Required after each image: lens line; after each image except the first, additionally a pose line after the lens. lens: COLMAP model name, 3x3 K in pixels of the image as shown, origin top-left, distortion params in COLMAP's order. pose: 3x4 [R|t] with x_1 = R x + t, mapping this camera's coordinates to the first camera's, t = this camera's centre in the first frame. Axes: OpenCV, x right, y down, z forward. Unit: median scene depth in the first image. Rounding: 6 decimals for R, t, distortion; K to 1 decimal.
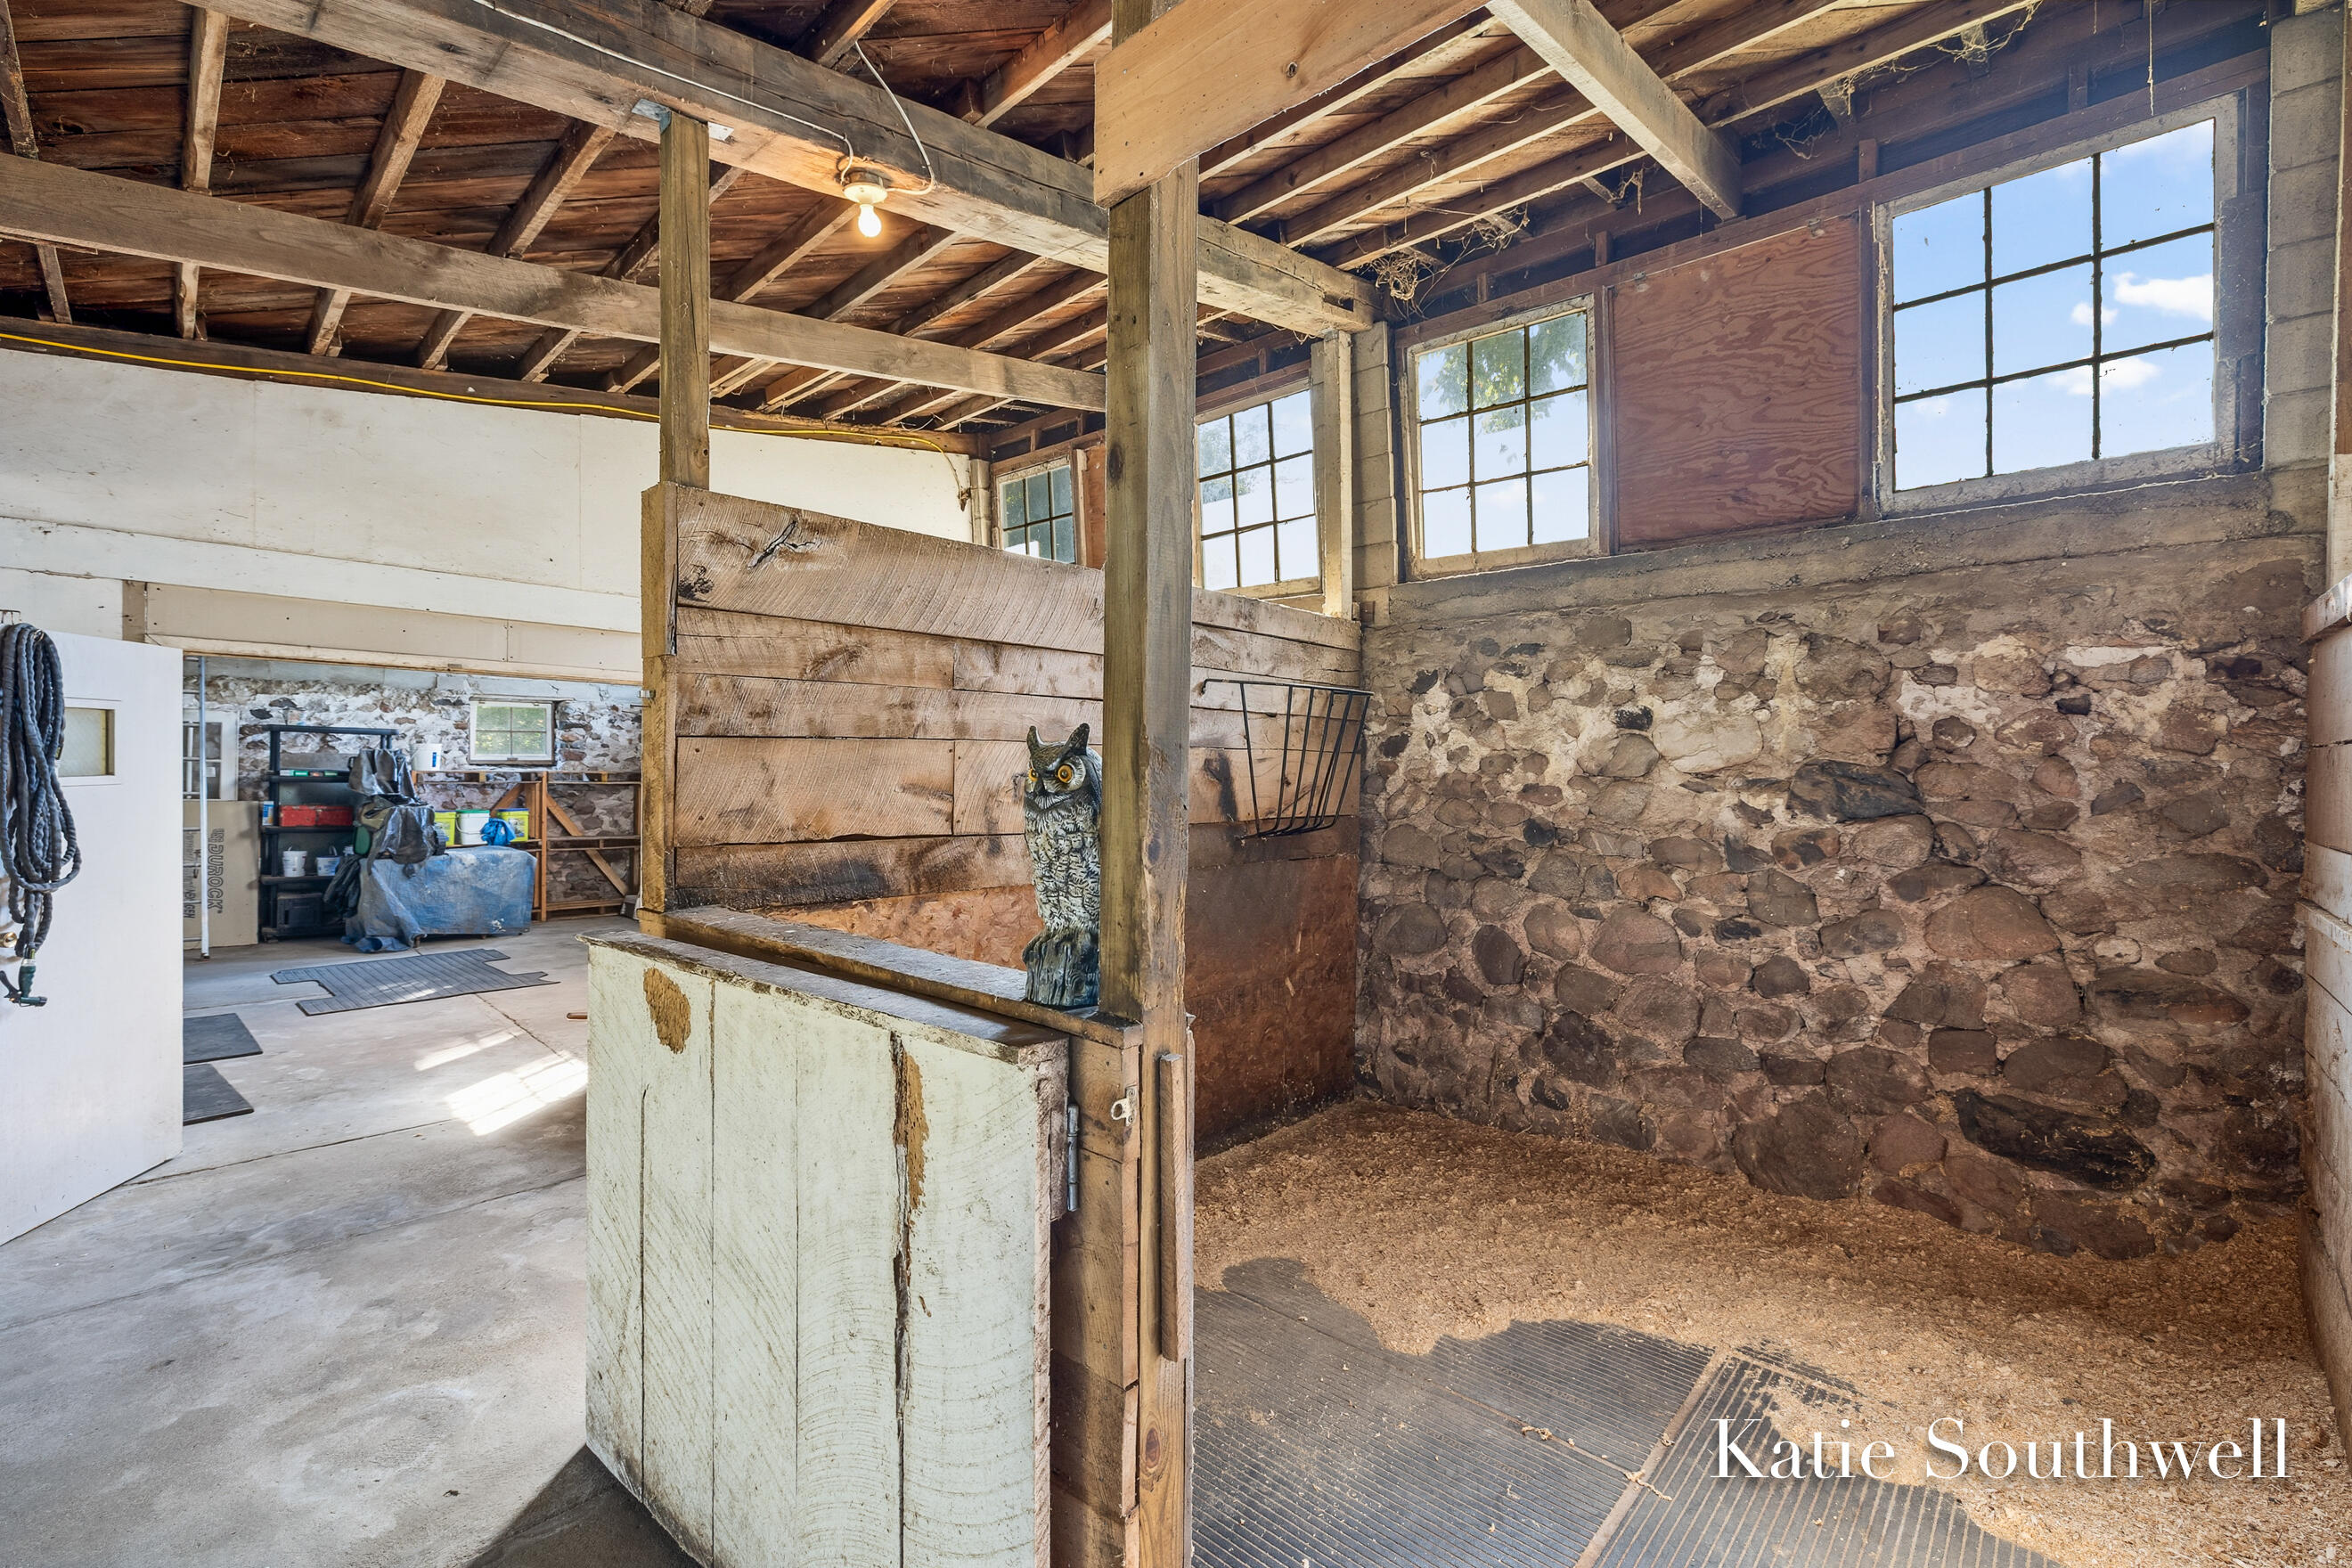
lens RADIAL K [[1012.9, 0, 1177.4], [0, 1012.9, 784.6], [0, 0, 1]] dist [0.003007, -0.000153]
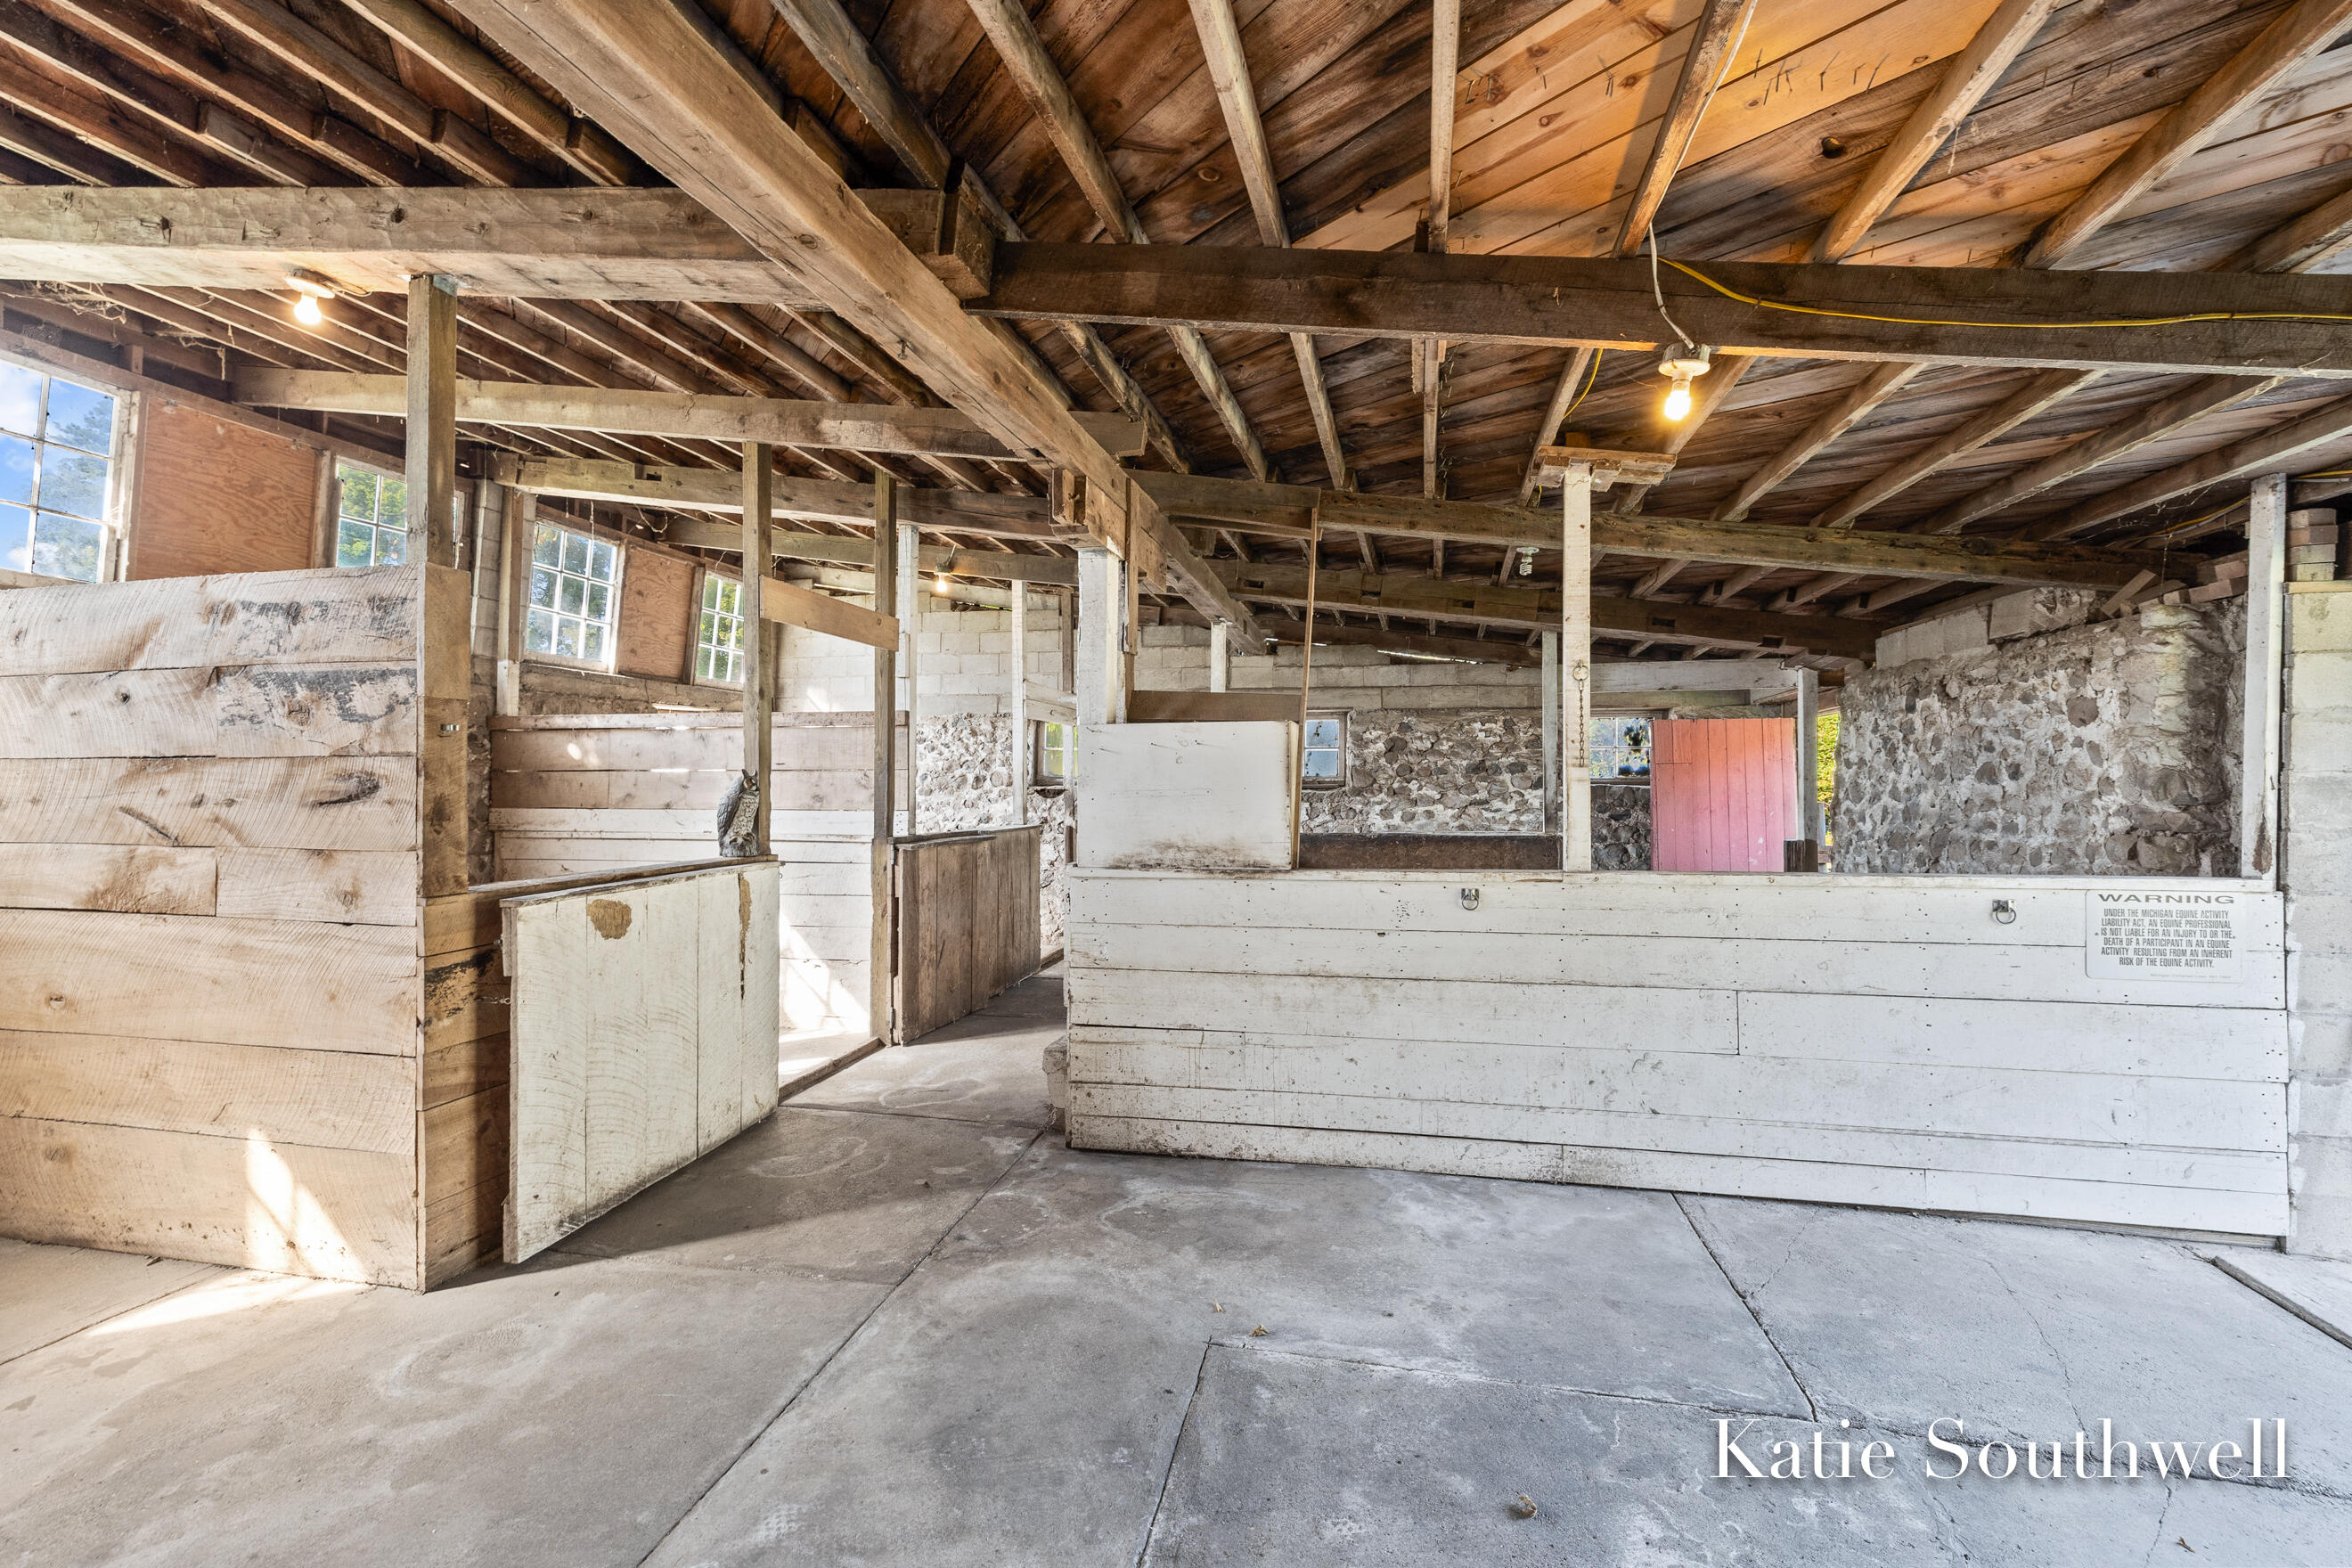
lens RADIAL K [[1012.9, 0, 1176.4], [0, 1012.9, 779.0], [0, 0, 1]] dist [0.003007, -0.000153]
pose [[-0.489766, -0.004019, 0.871844, -0.635143], [0.004901, 0.999961, 0.007363, -0.009129], [-0.871840, 0.007879, -0.489727, 0.249365]]
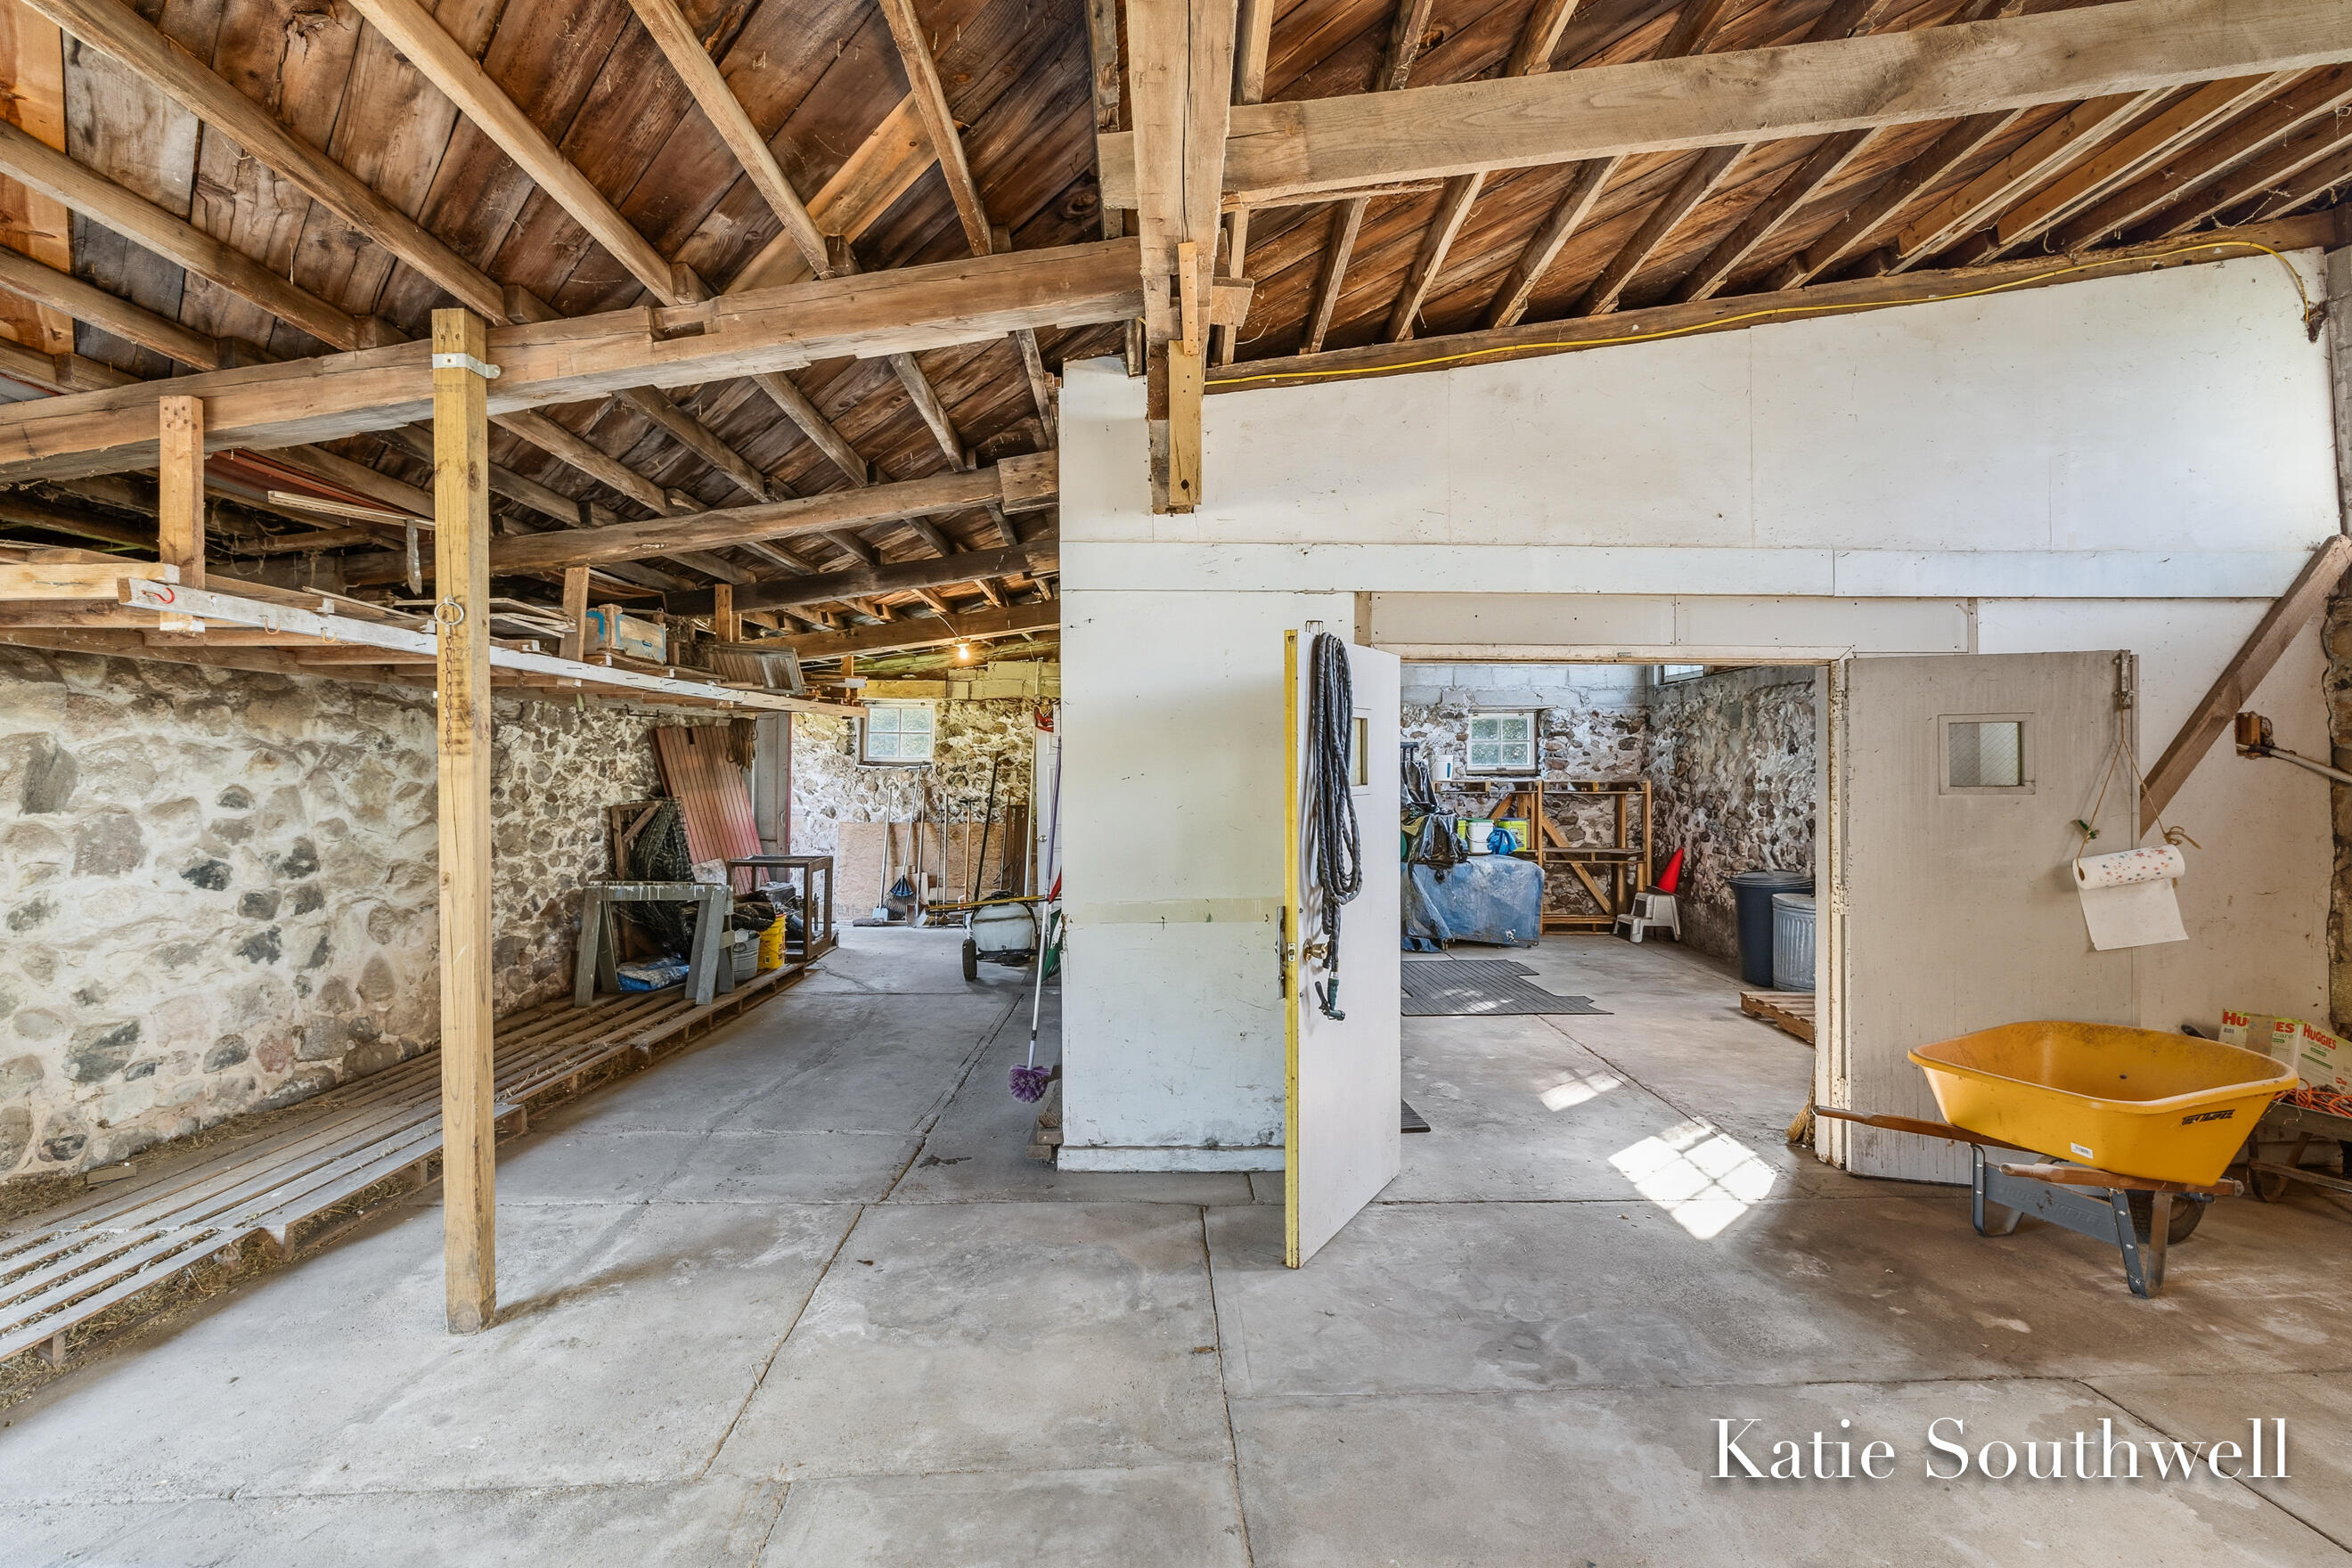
lens RADIAL K [[1012.9, 0, 1178.4], [0, 1012.9, 786.6], [0, 0, 1]] dist [0.003007, -0.000153]
pose [[0.699832, -0.003213, -0.714300, -0.199998], [-0.002415, 0.999974, -0.006864, 0.000227], [0.714303, 0.006529, 0.699806, 0.076865]]
